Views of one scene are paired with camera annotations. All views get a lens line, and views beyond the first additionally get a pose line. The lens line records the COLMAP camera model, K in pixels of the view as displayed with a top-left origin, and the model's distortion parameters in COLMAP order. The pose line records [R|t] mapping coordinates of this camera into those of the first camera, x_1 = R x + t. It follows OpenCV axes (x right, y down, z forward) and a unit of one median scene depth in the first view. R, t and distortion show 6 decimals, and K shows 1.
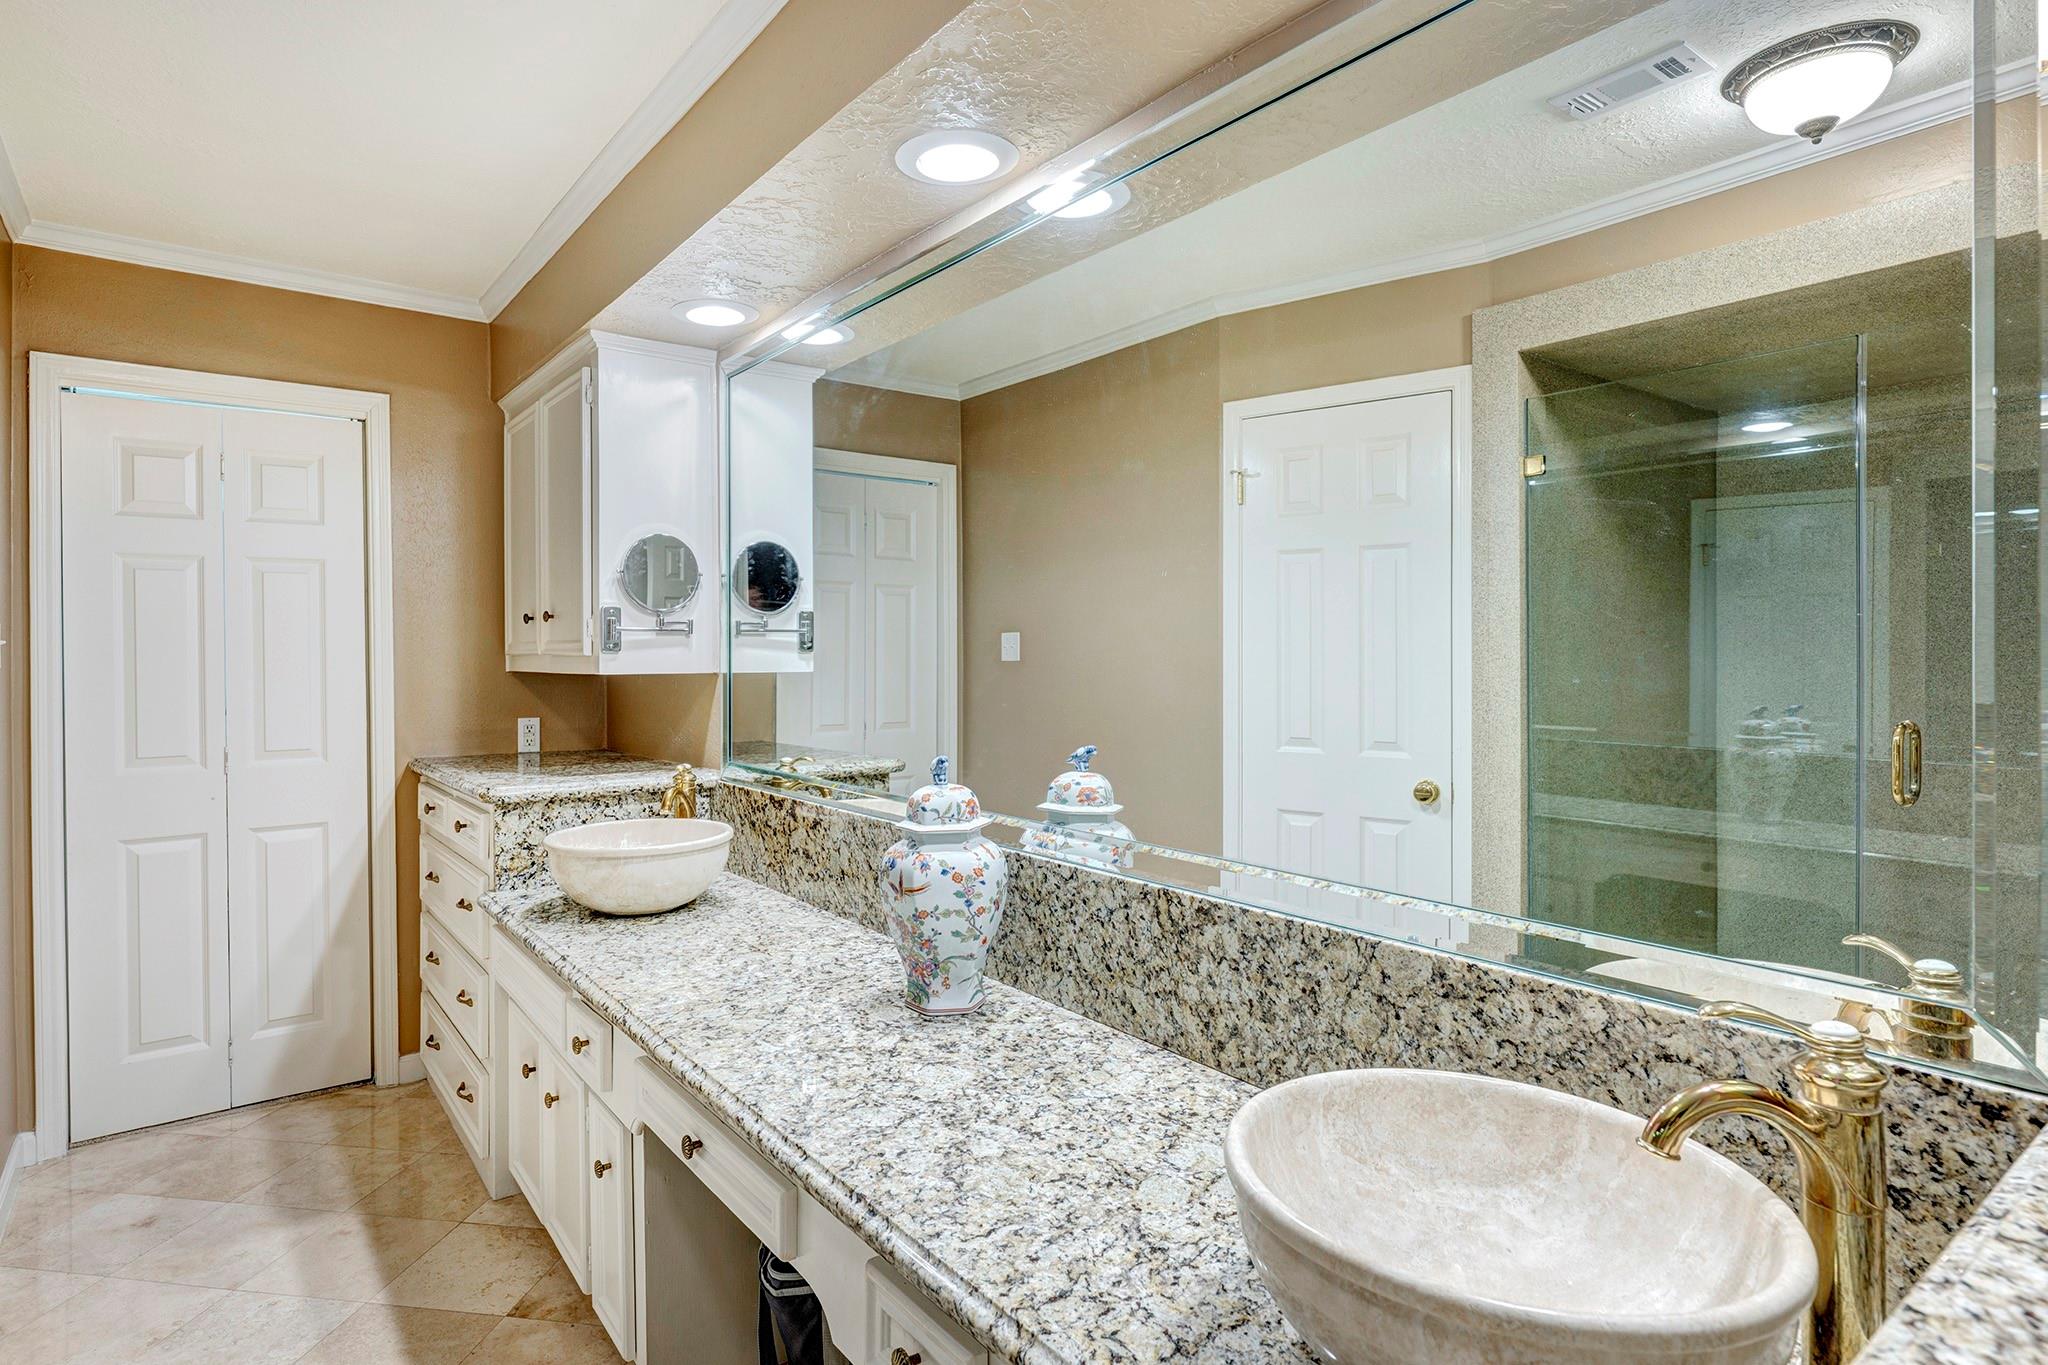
lens RADIAL K [[1110.2, 0, 1012.3], [0, 1110.2, 669.1], [0, 0, 1]] dist [-0.001938, -0.000062]
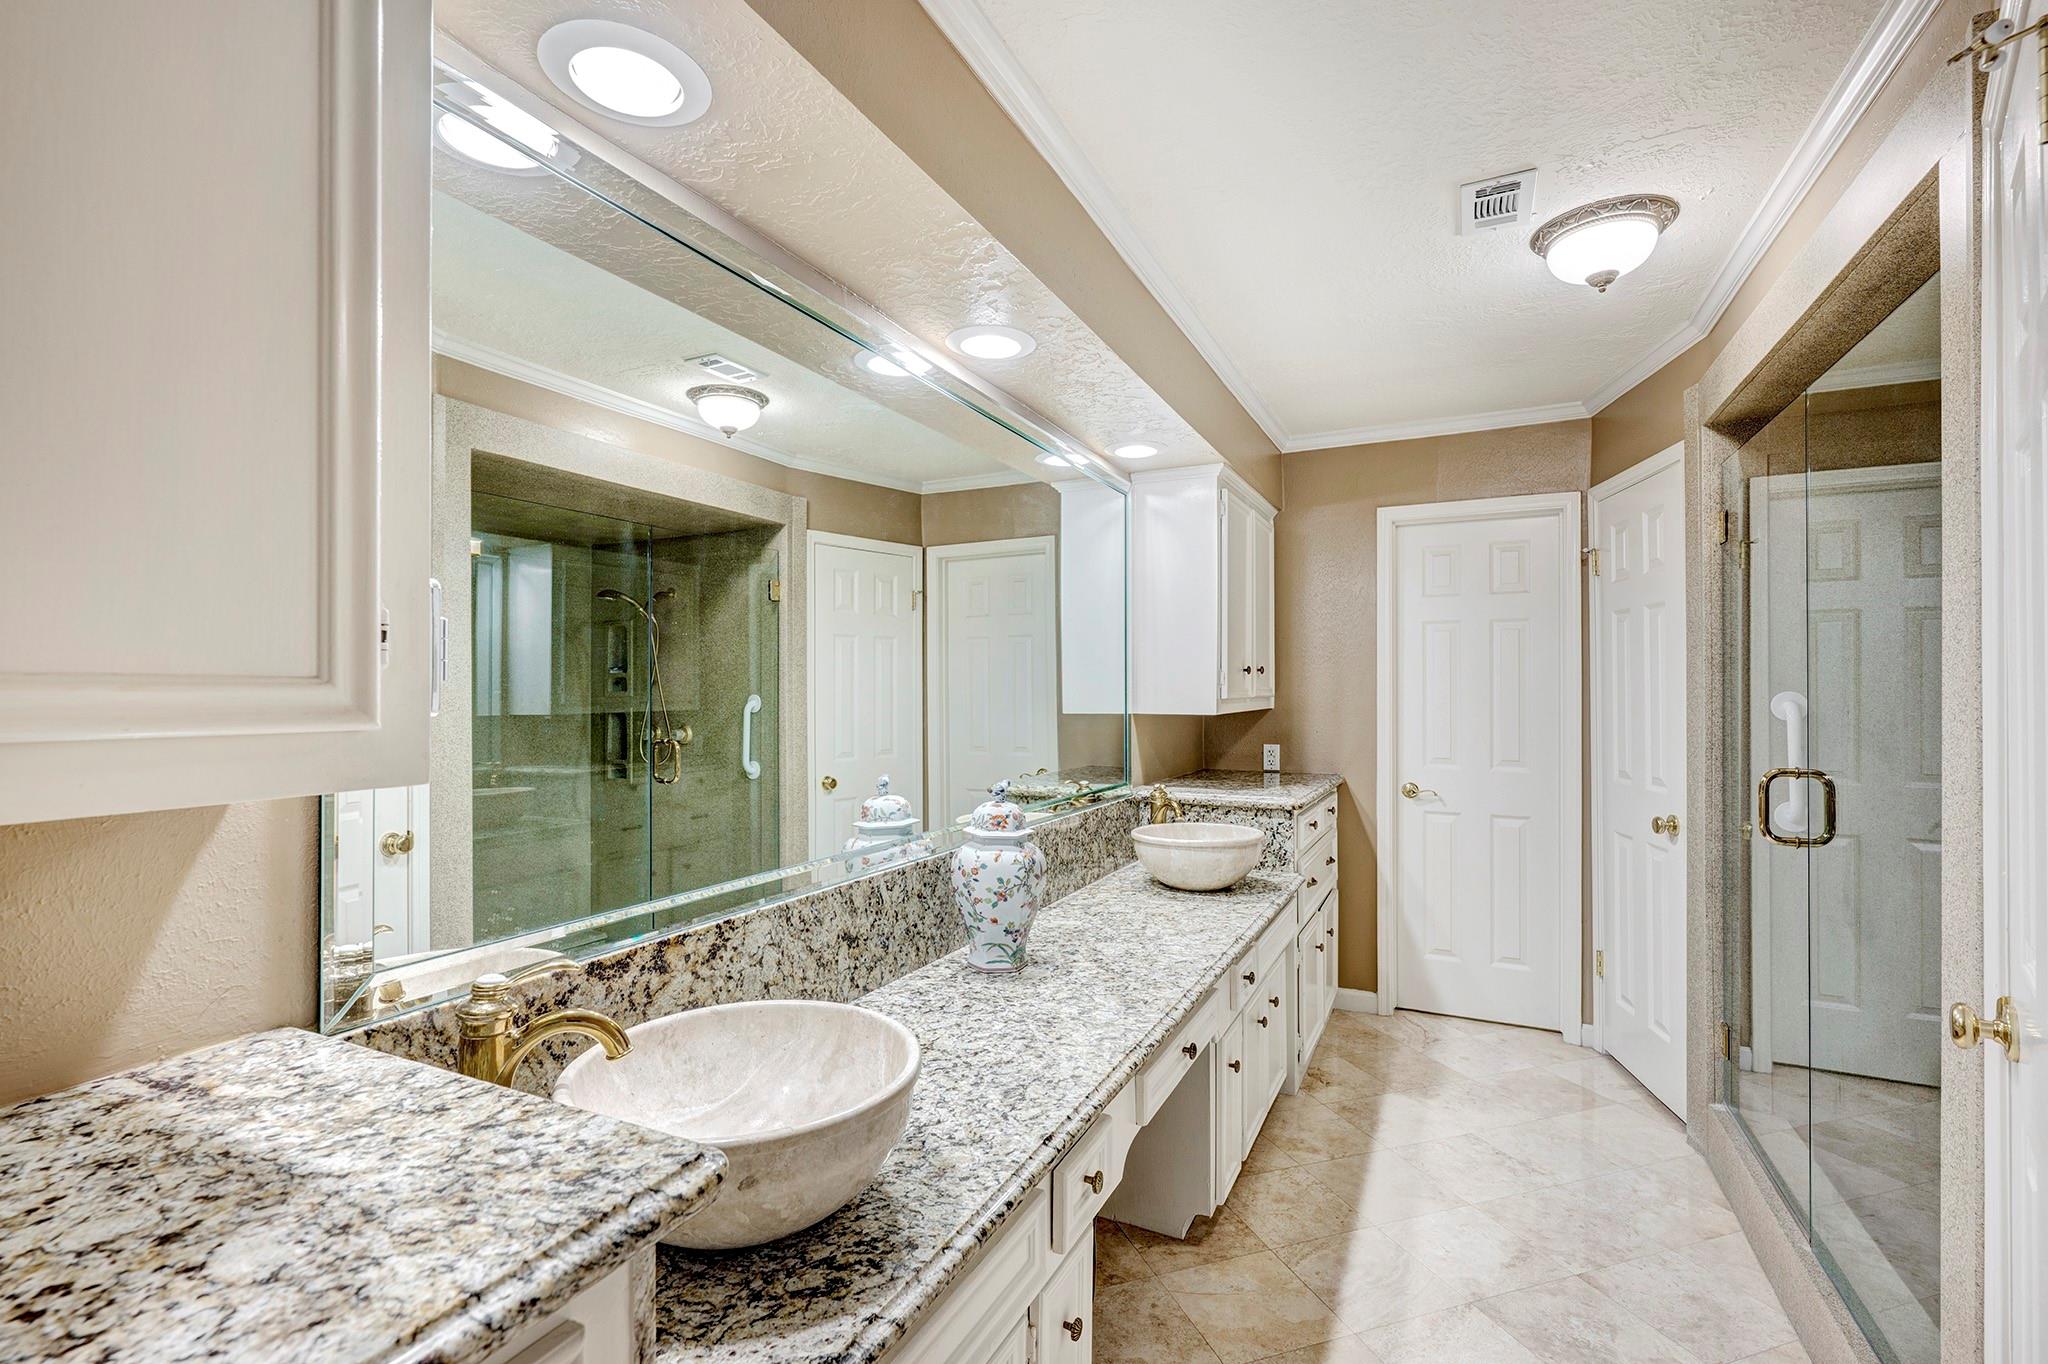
lens RADIAL K [[936.2, 0, 1008.9], [0, 936.2, 688.6], [0, 0, 1]] dist [-0.000252, 0.000051]
pose [[-0.453268, 0.011182, 0.891304, -1.057682], [0.020606, 0.999786, -0.002064, -0.028951], [-0.891136, 0.017430, -0.453401, 1.468484]]
